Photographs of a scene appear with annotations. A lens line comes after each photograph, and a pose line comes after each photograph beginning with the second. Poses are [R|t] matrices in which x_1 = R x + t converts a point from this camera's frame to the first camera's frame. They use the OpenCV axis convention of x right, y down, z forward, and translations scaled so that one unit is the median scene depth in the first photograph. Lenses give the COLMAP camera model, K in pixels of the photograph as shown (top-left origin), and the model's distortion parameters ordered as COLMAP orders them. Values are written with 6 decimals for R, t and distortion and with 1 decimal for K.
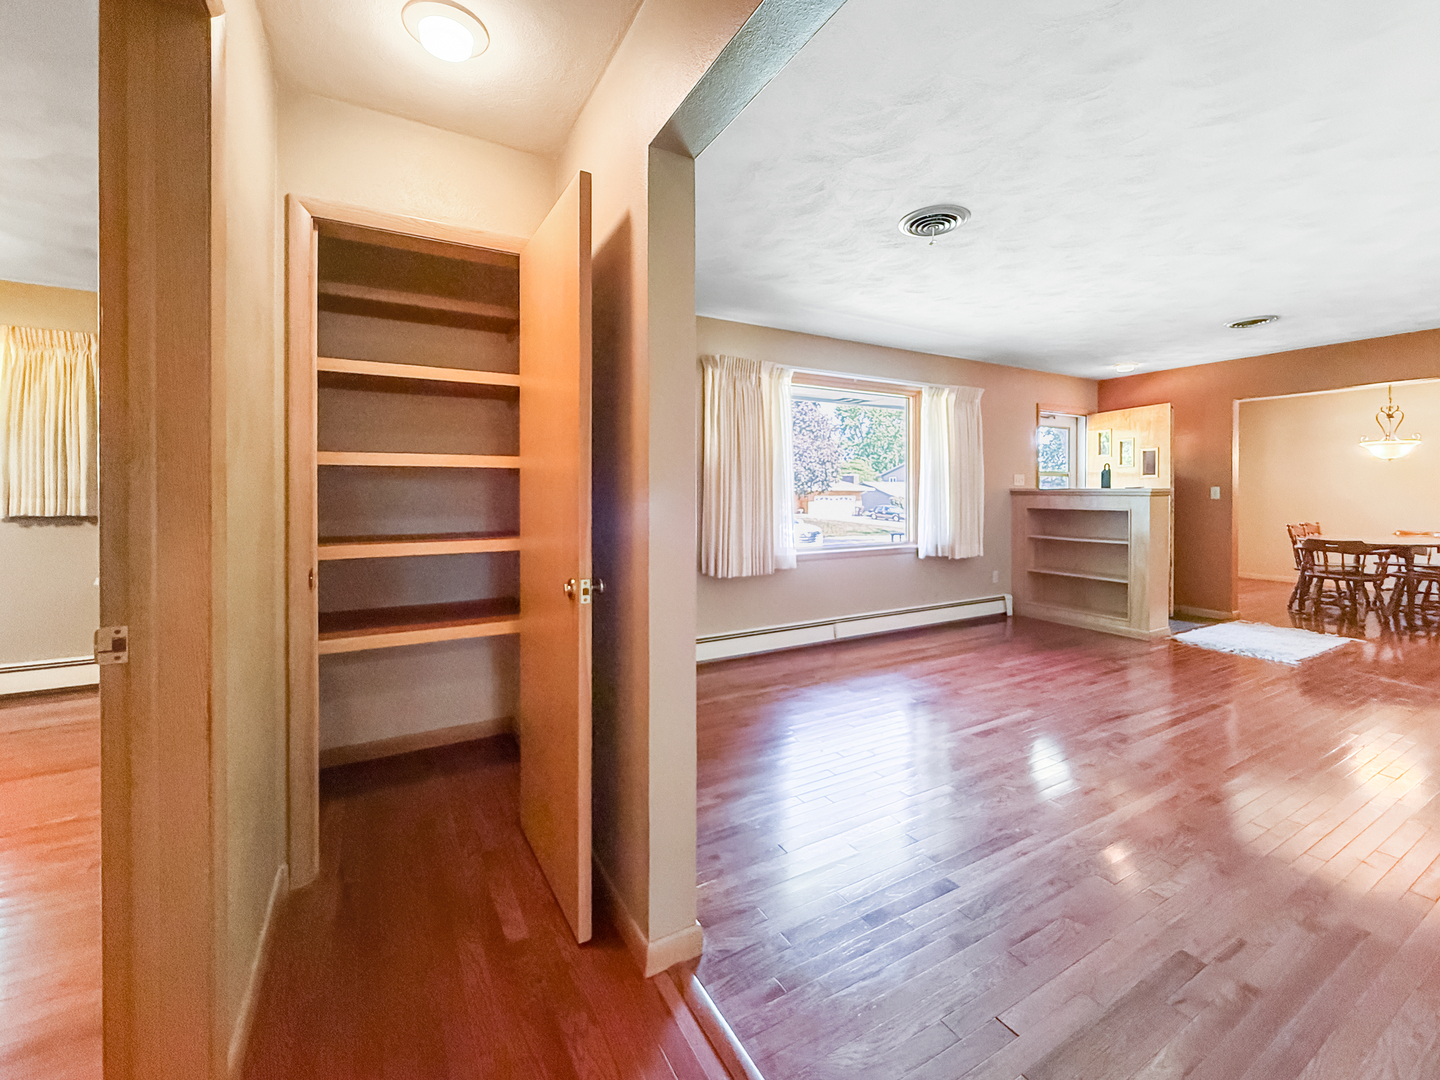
lens RADIAL K [[593.6, 0, 724.1], [0, 593.6, 499.5], [0, 0, 1]] dist [-0.002892, 0.000352]
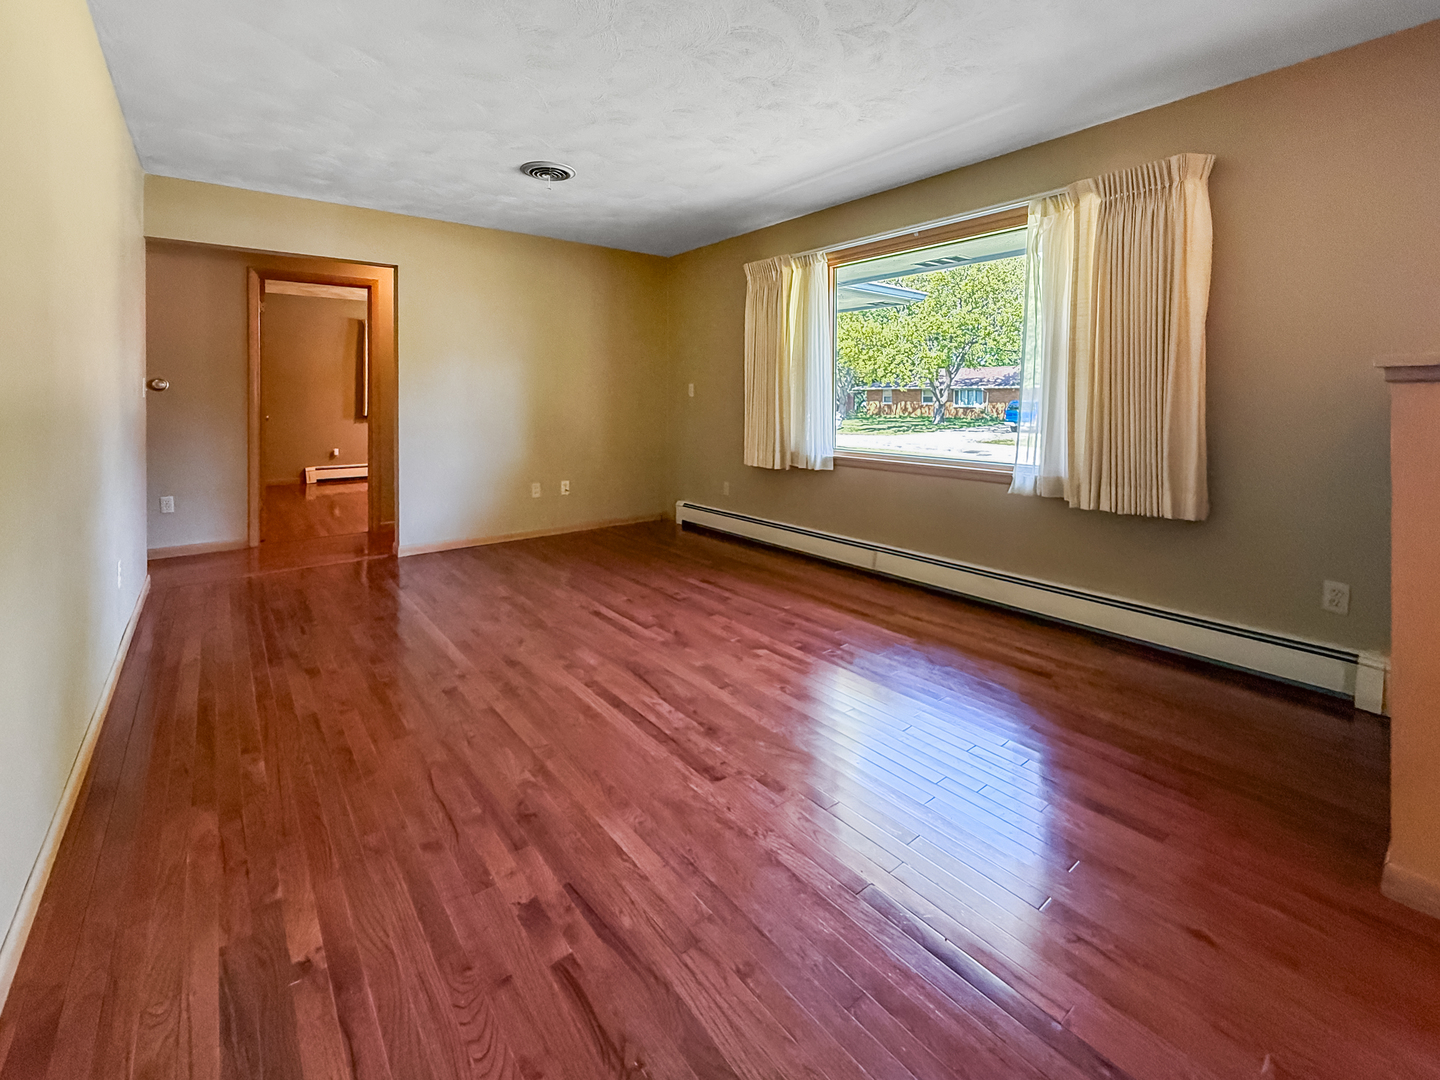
lens RADIAL K [[593.6, 0, 676.1], [0, 593.6, 401.8], [0, 0, 1]] dist [-0.002892, 0.000352]
pose [[0.142892, 0.007920, -0.989707, 1.045115], [-0.011883, 0.999910, 0.006286, 0.008449], [0.989667, 0.010862, 0.142973, 0.690959]]
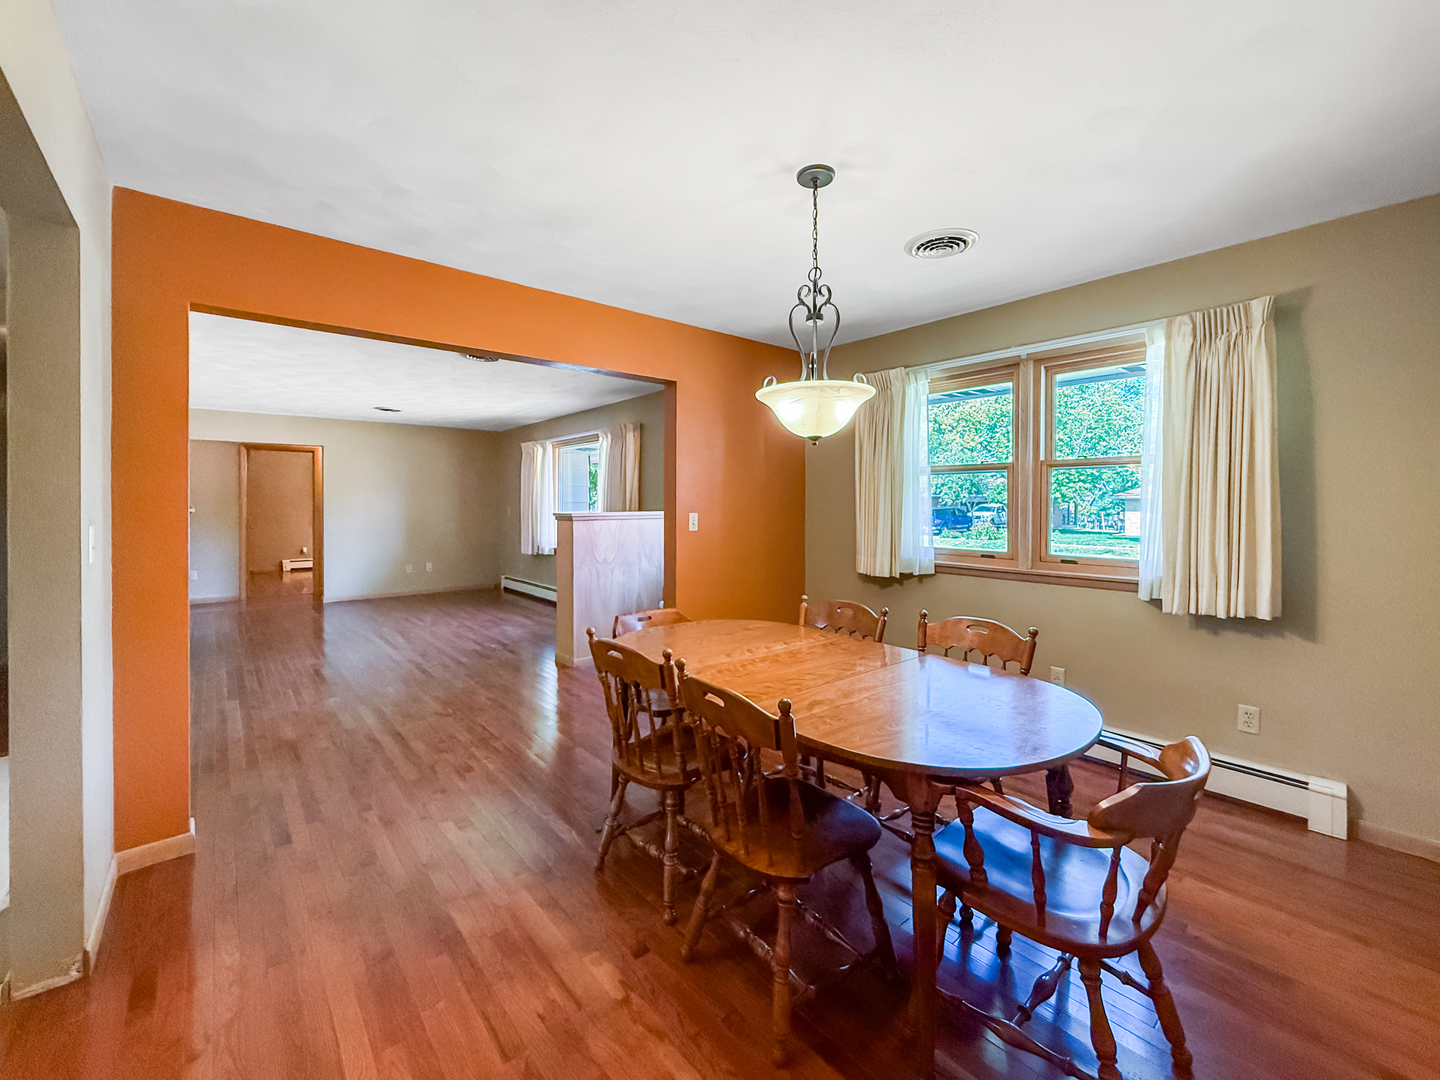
lens RADIAL K [[593.6, 0, 729.0], [0, 593.6, 501.5], [0, 0, 1]] dist [-0.002892, 0.000352]
pose [[0.193919, 0.002237, -0.981015, 2.048142], [-0.009039, 0.999959, 0.000493, -0.048264], [0.980976, 0.008772, 0.193931, 1.252558]]
